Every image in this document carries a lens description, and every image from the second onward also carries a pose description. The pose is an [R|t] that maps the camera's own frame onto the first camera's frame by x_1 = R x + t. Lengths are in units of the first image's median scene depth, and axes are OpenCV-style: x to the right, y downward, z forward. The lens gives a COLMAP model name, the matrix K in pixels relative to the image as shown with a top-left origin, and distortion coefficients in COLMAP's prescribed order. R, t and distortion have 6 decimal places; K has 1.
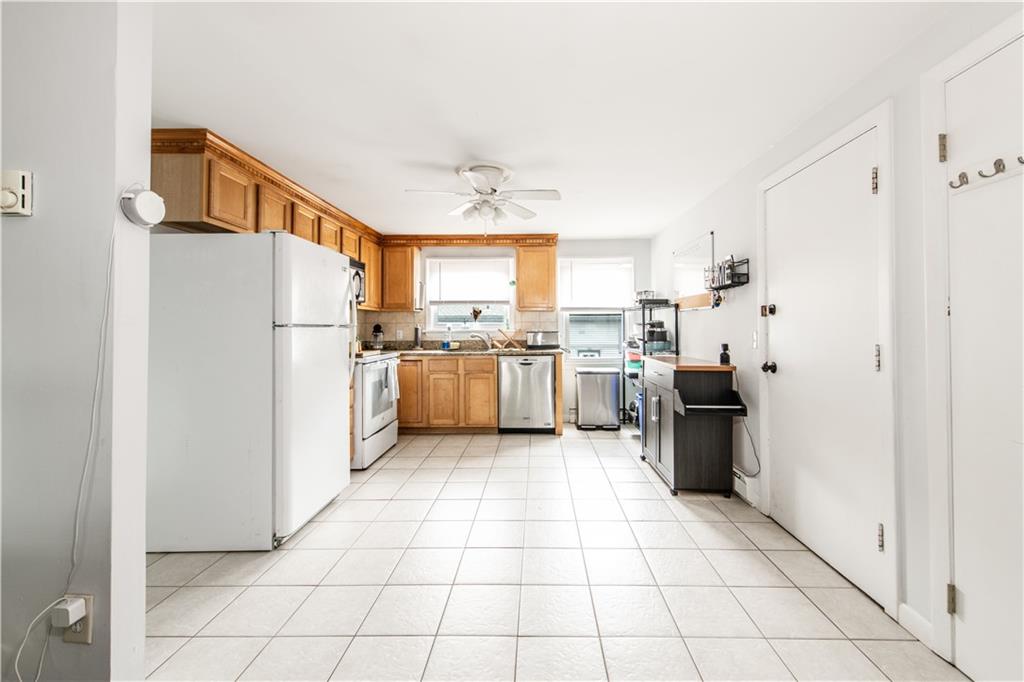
lens RADIAL K [[411.1, 0, 533.3], [0, 411.1, 322.3], [0, 0, 1]] dist [0.001370, -0.000088]
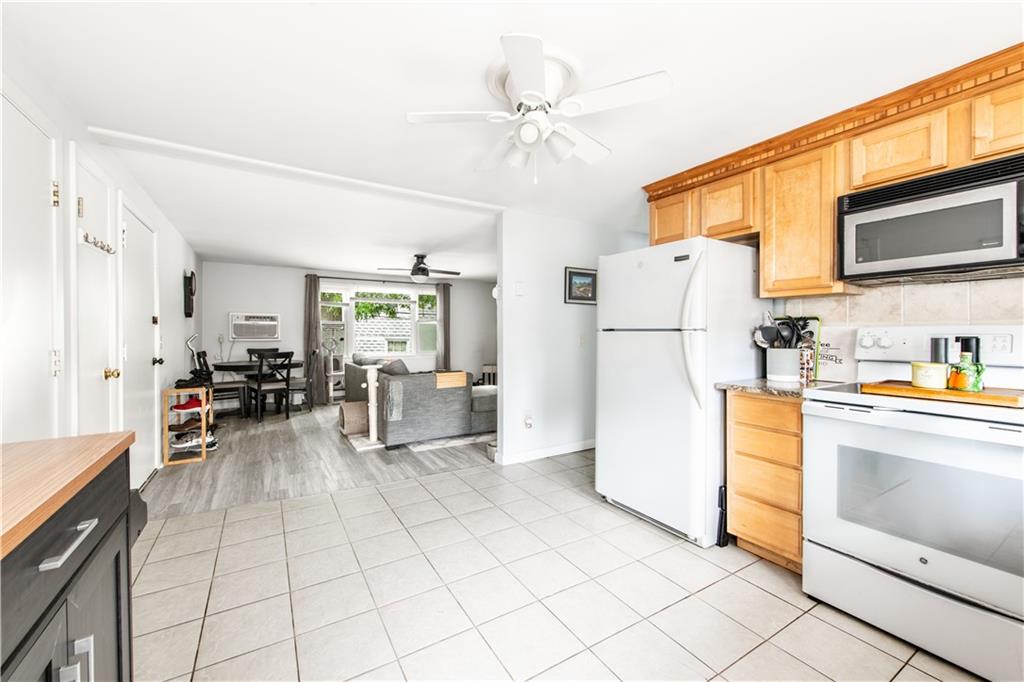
lens RADIAL K [[414.4, 0, 512.7], [0, 414.4, 336.1], [0, 0, 1]] dist [0.000987, 0.000031]
pose [[-0.854785, 0.012587, -0.518830, 0.148028], [0.012789, 0.999913, 0.003188, 0.009027], [0.518825, -0.003910, -0.854872, 1.008625]]
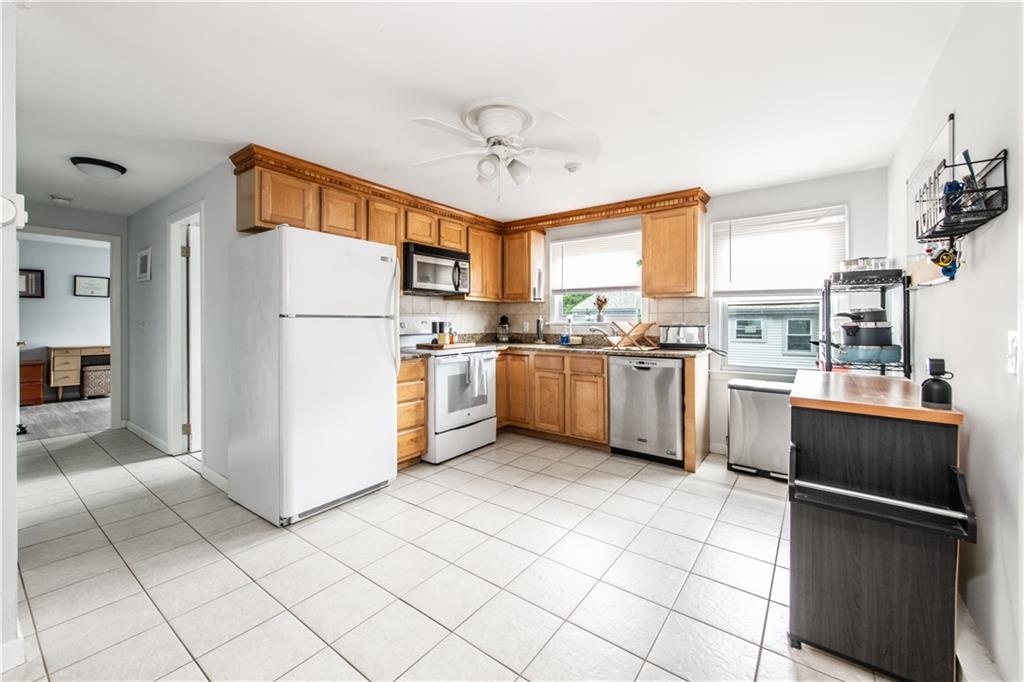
lens RADIAL K [[414.4, 0, 506.0], [0, 414.4, 321.1], [0, 0, 1]] dist [0.007355, -0.000191]
pose [[0.804993, 0.007306, -0.593239, 0.231261], [0.002348, 0.999877, 0.015500, 0.002515], [0.593280, -0.013871, 0.804877, 0.238469]]
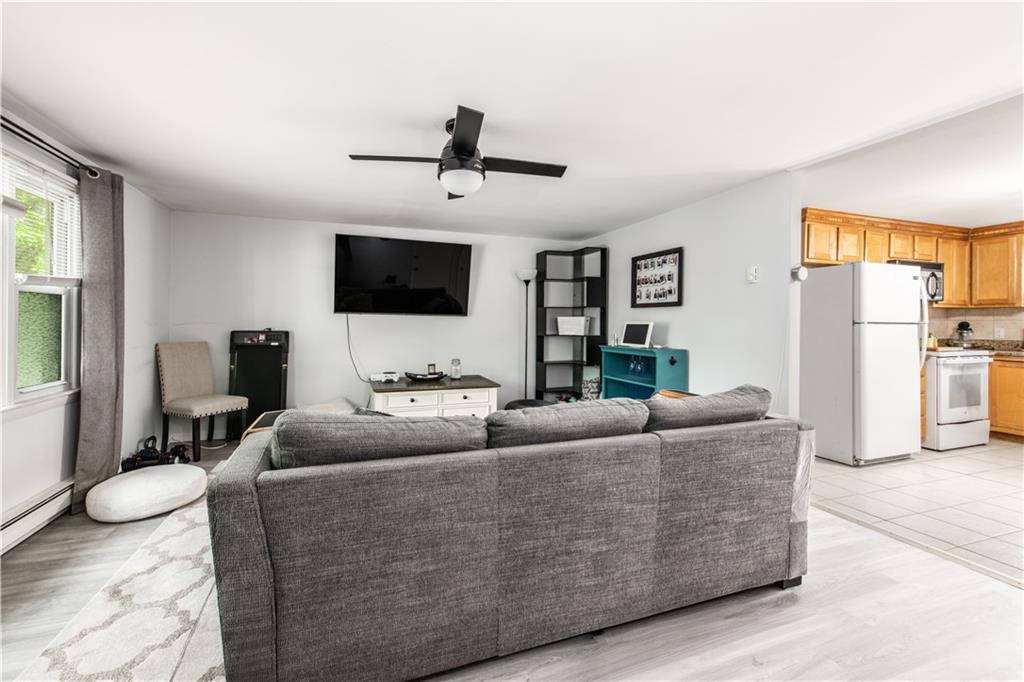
lens RADIAL K [[410.6, 0, 489.0], [0, 410.6, 321.1], [0, 0, 1]] dist [0.006595, -0.000097]
pose [[0.319658, 0.001827, -0.947531, 0.204510], [0.003725, 0.999988, 0.003185, -0.004673], [0.947526, -0.004548, 0.319647, -0.403376]]
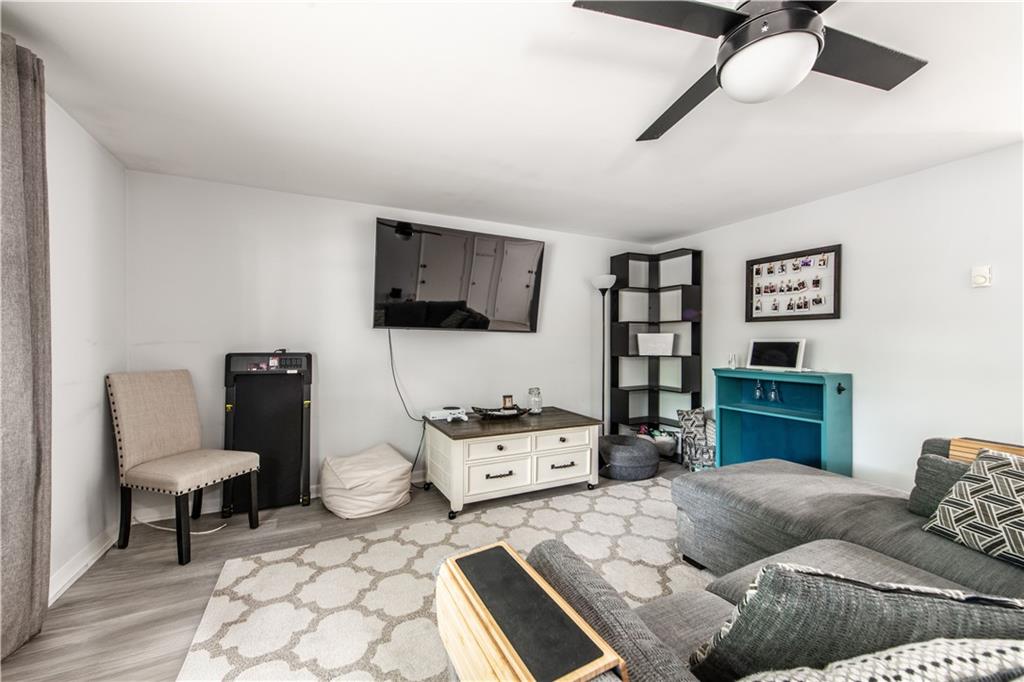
lens RADIAL K [[401.1, 0, 502.3], [0, 401.1, 345.4], [0, 0, 1]] dist [0.003450, -0.000228]
pose [[0.436427, 0.012908, -0.899647, -0.124278], [0.005689, 0.999838, 0.017105, -0.002133], [0.899722, -0.012583, 0.436283, -0.545753]]
